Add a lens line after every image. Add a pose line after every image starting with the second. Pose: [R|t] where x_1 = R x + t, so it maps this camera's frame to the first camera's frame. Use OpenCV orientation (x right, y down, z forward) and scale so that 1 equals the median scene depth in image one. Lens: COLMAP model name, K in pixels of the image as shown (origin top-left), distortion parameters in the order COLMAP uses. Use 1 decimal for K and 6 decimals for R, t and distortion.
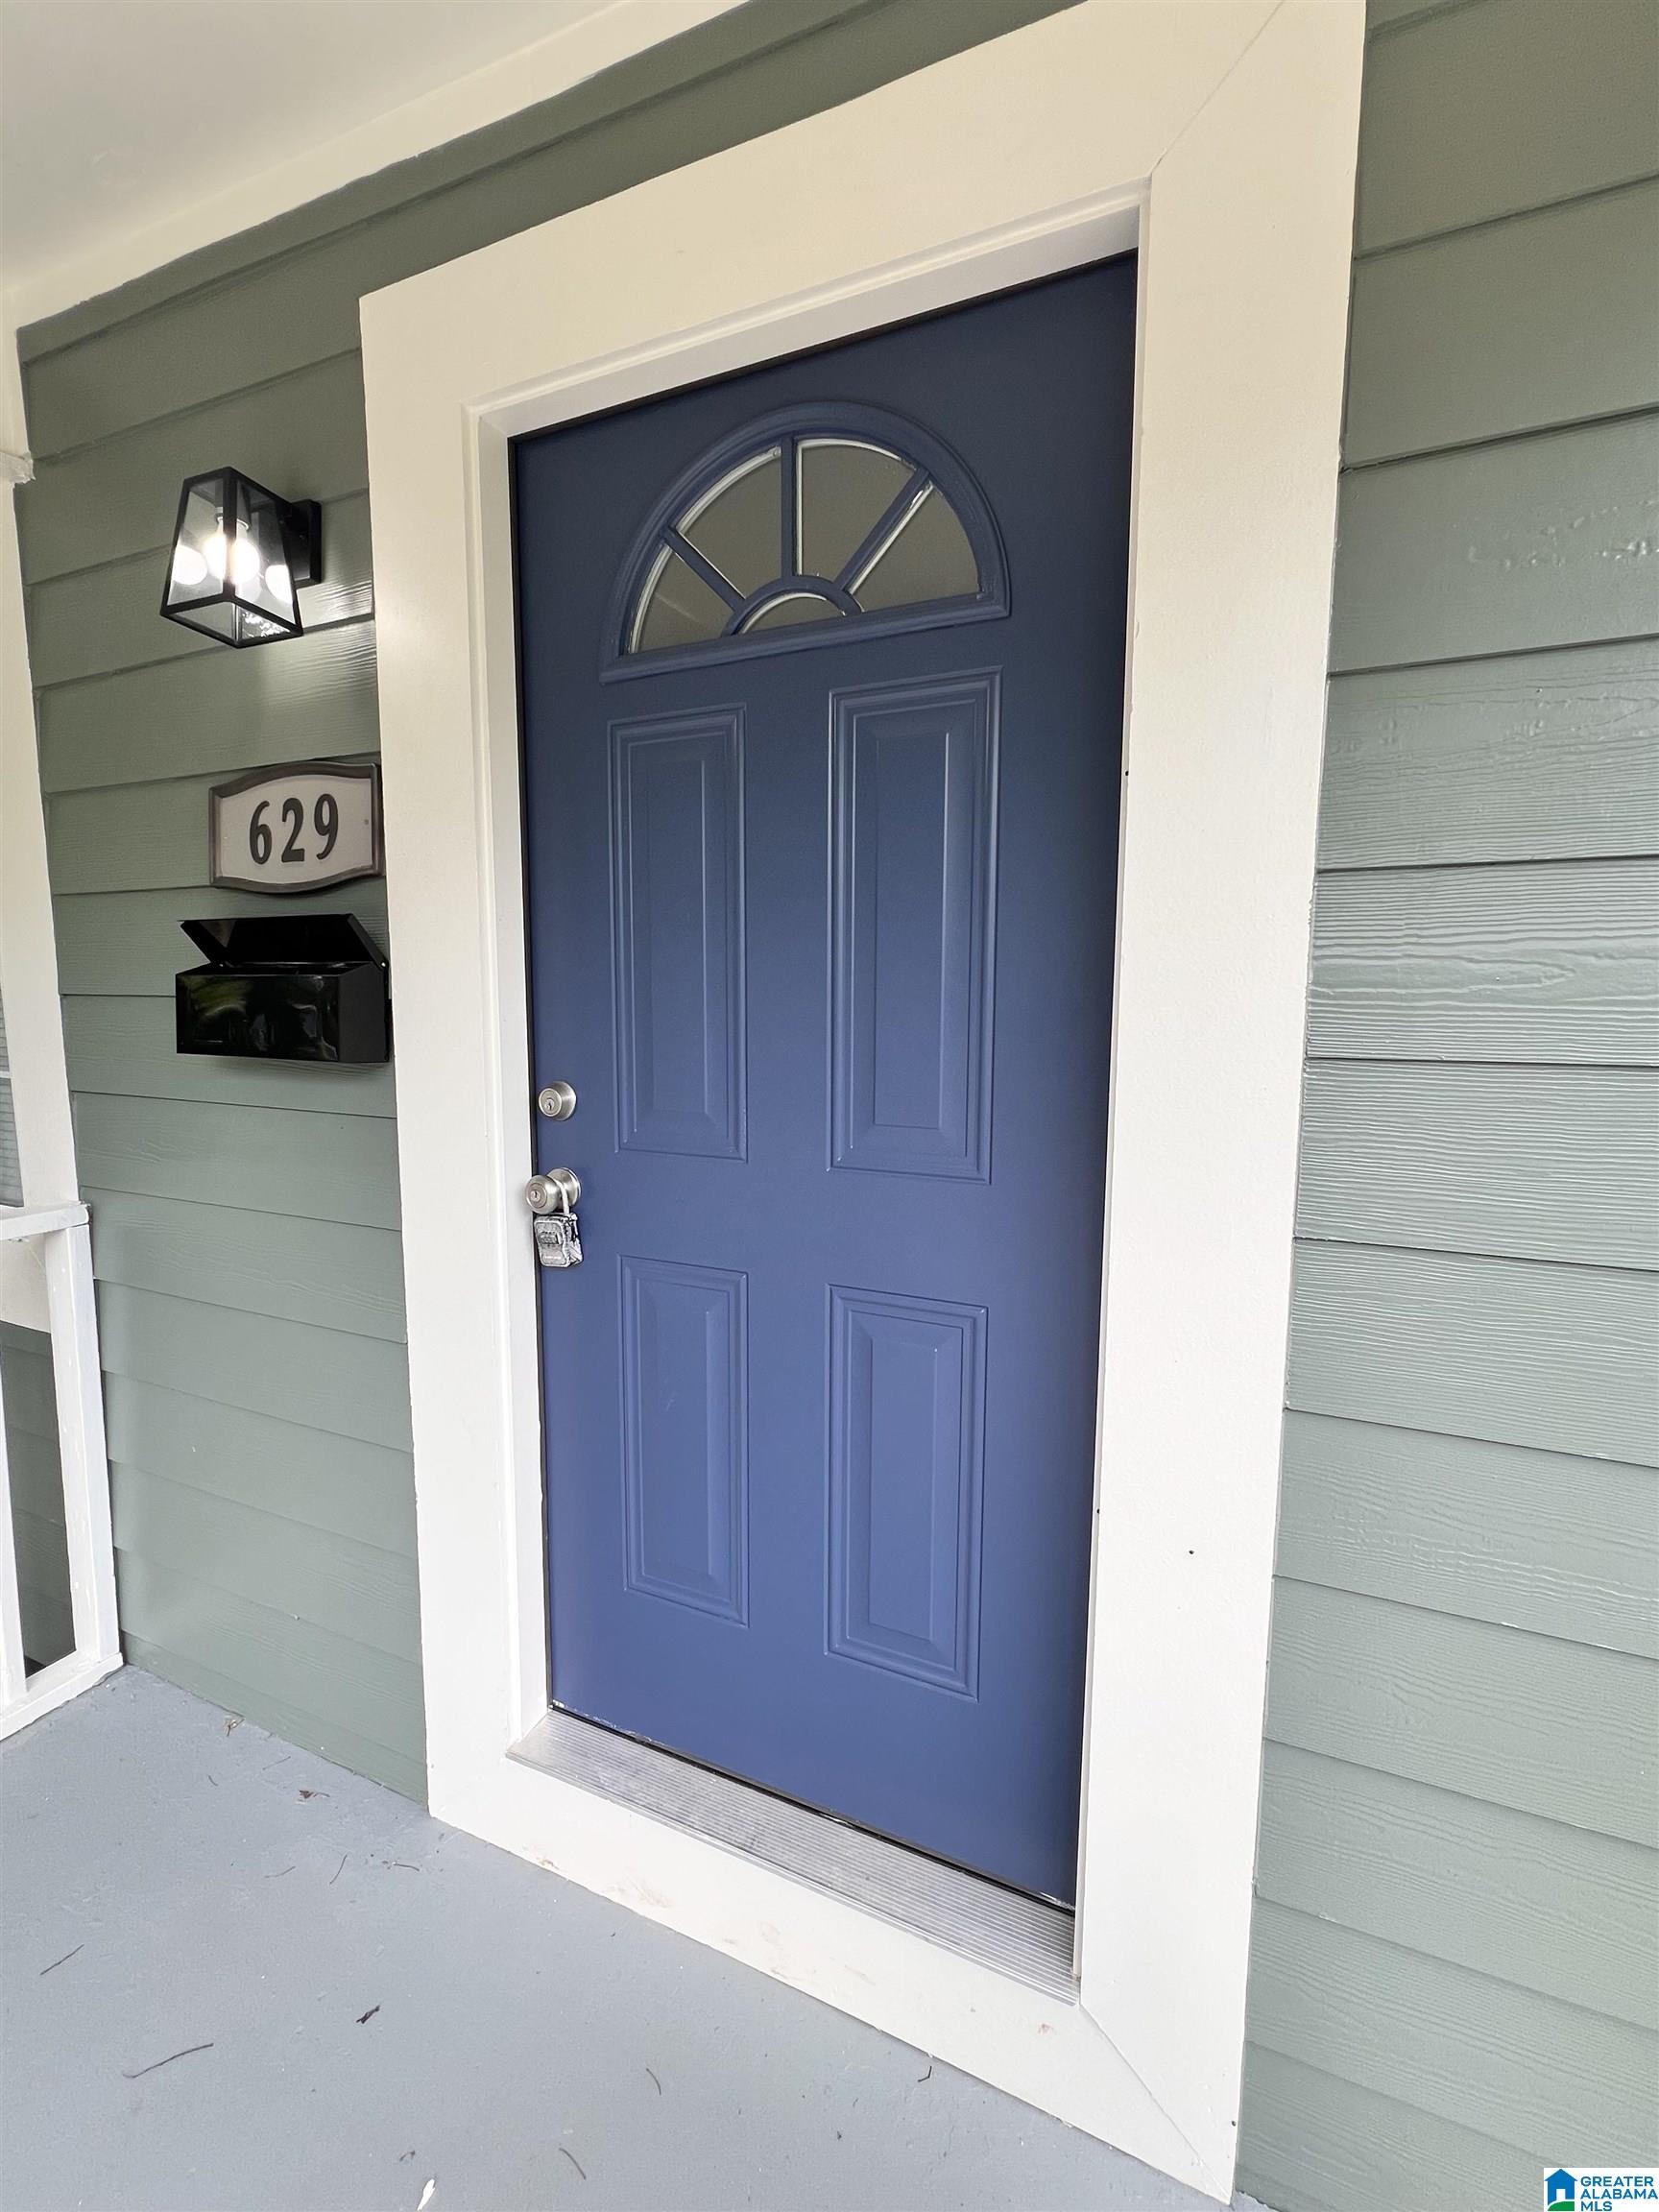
lens RADIAL K [[964.2, 0, 831.8], [0, 964.2, 1090.9], [0, 0, 1]] dist [-0.004068, 0.000128]
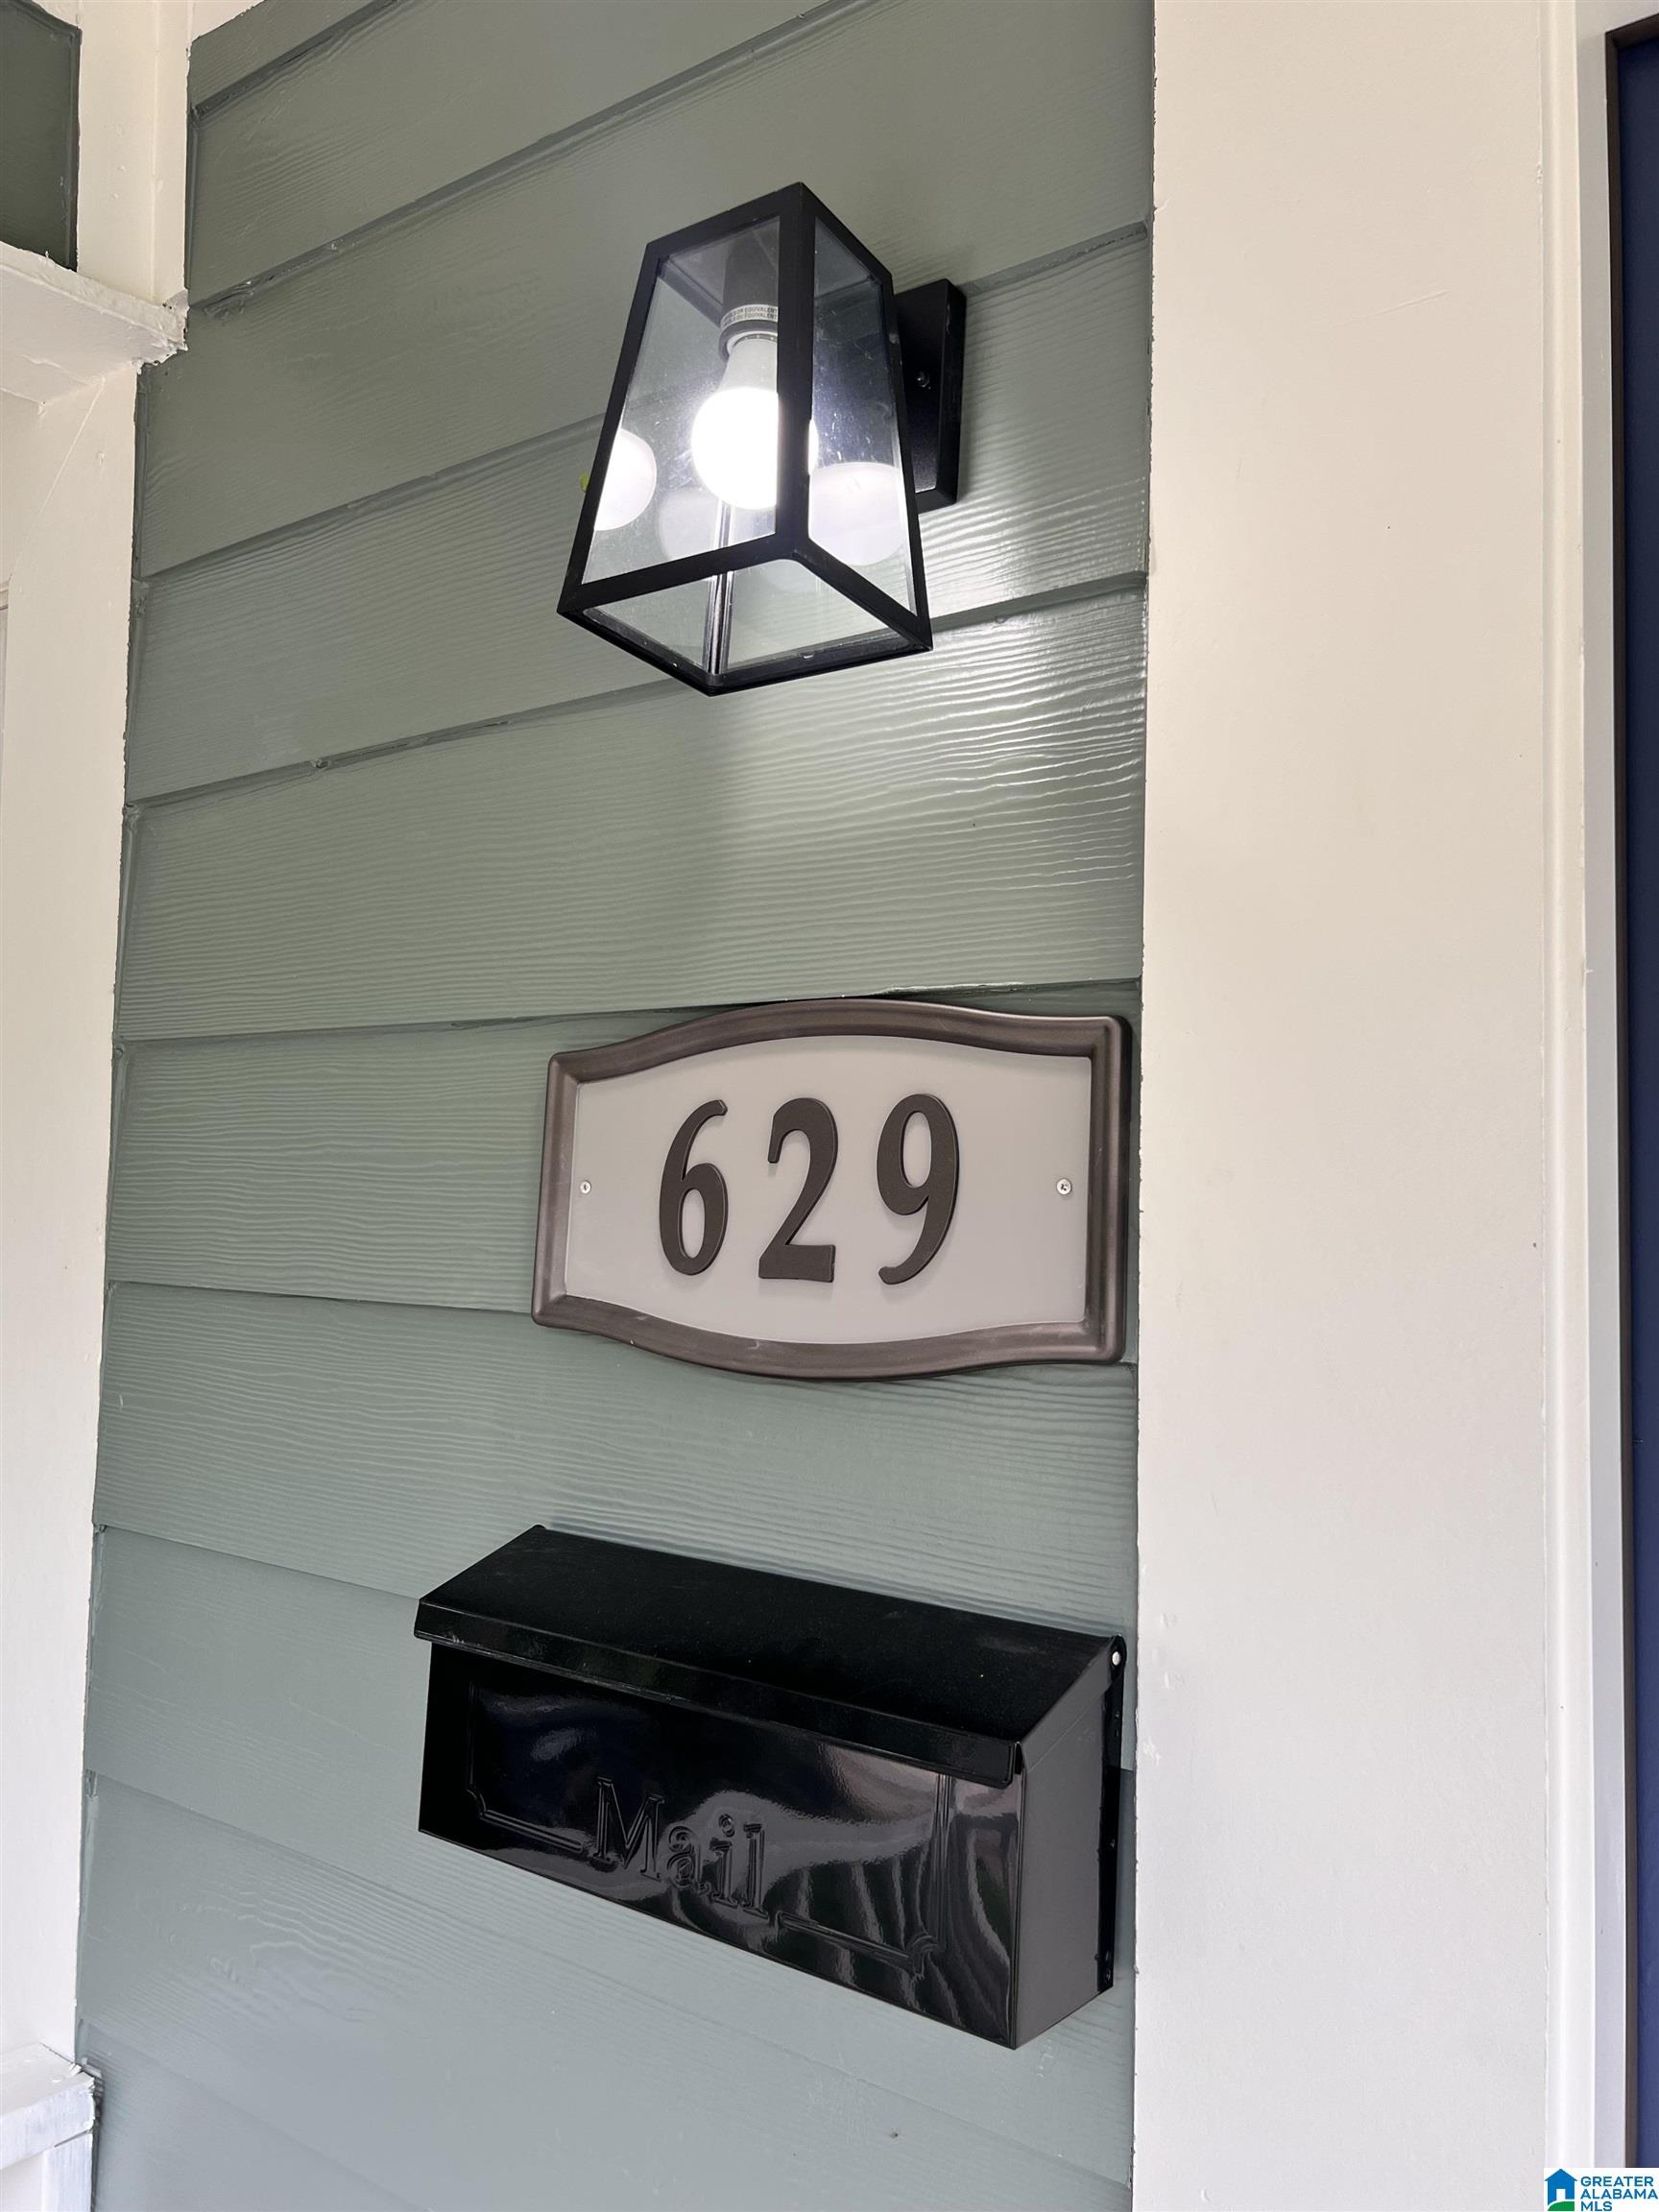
lens RADIAL K [[1702.4, 0, 829.5], [0, 1702.4, 1106.0], [0, 0, 1]] dist [0.043612, -0.054308]
pose [[0.976105, 0.002714, -0.217284, -0.418508], [-0.040099, 0.985000, -0.167832, -0.198872], [0.213569, 0.172535, 0.961572, 0.414973]]
